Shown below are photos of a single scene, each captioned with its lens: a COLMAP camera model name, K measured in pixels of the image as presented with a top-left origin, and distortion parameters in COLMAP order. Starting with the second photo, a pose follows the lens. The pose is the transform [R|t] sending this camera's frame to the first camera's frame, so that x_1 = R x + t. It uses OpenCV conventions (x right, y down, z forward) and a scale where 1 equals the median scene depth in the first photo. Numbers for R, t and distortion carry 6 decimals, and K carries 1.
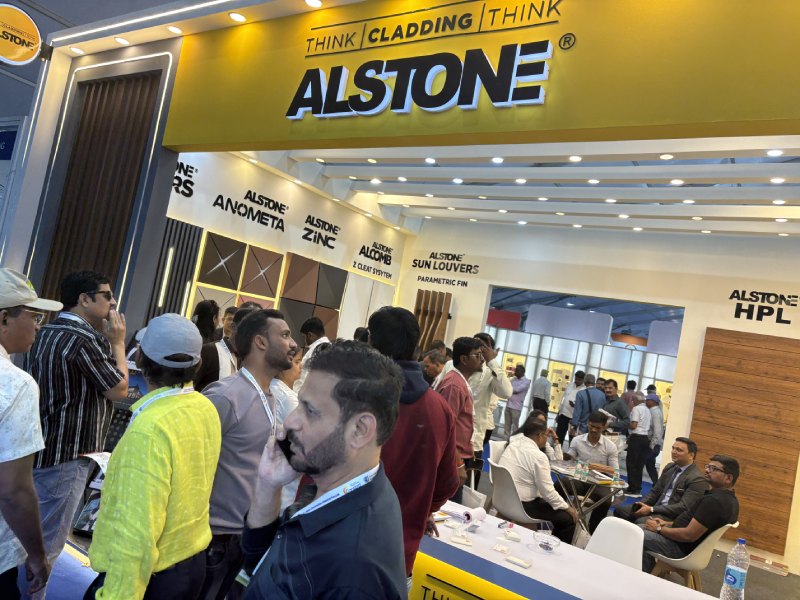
lens RADIAL K [[606.0, 0, 398.5], [0, 606.0, 299.8], [0, 0, 1]] dist [0.052835, -0.057092]
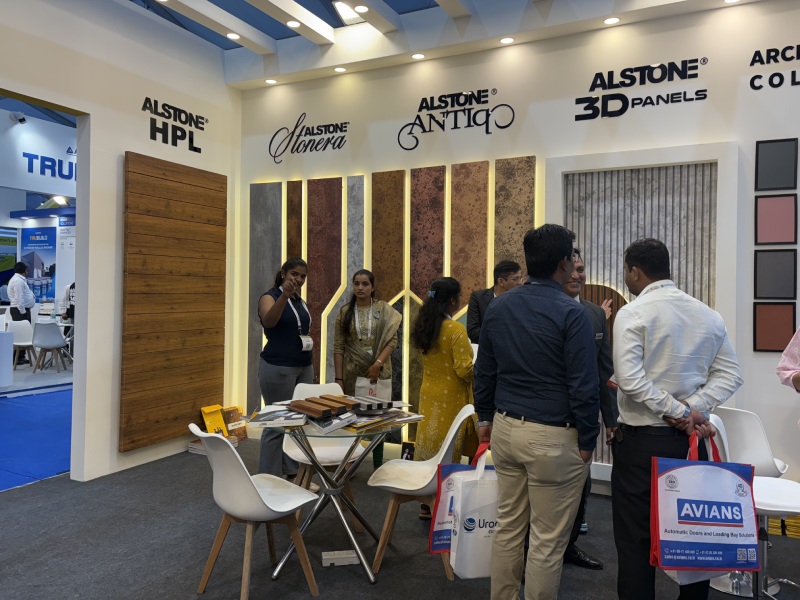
lens RADIAL K [[606.0, 0, 400.5], [0, 606.0, 292.5], [0, 0, 1]] dist [0.052835, -0.057092]
pose [[-0.111178, -0.197677, 0.973942, -0.194462], [-0.103878, 0.976961, 0.186432, 0.040374], [-0.988357, -0.080444, -0.129151, 0.799645]]
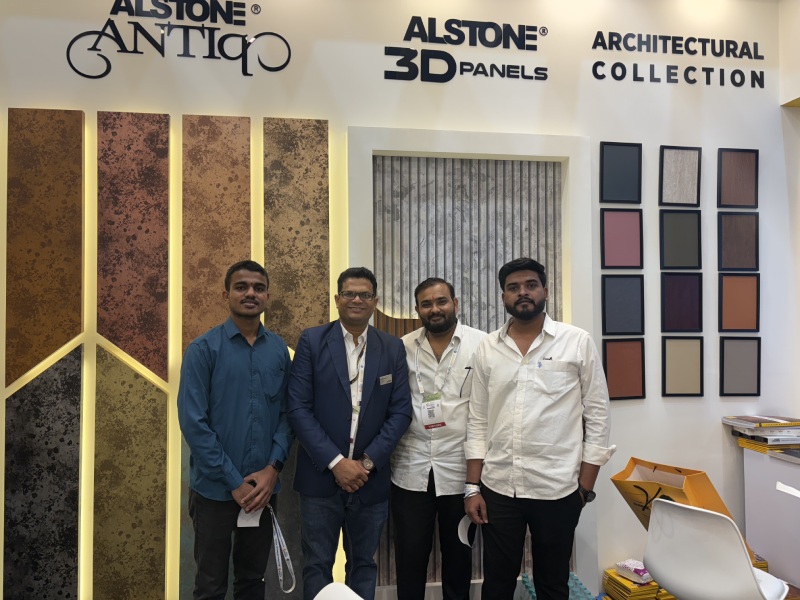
lens RADIAL K [[606.0, 0, 402.4], [0, 606.0, 307.8], [0, 0, 1]] dist [0.052835, -0.057092]
pose [[-0.669294, -0.159720, 0.725628, 0.089396], [-0.174856, 0.983051, 0.055101, 0.098040], [-0.722130, -0.090001, -0.685878, 0.824379]]
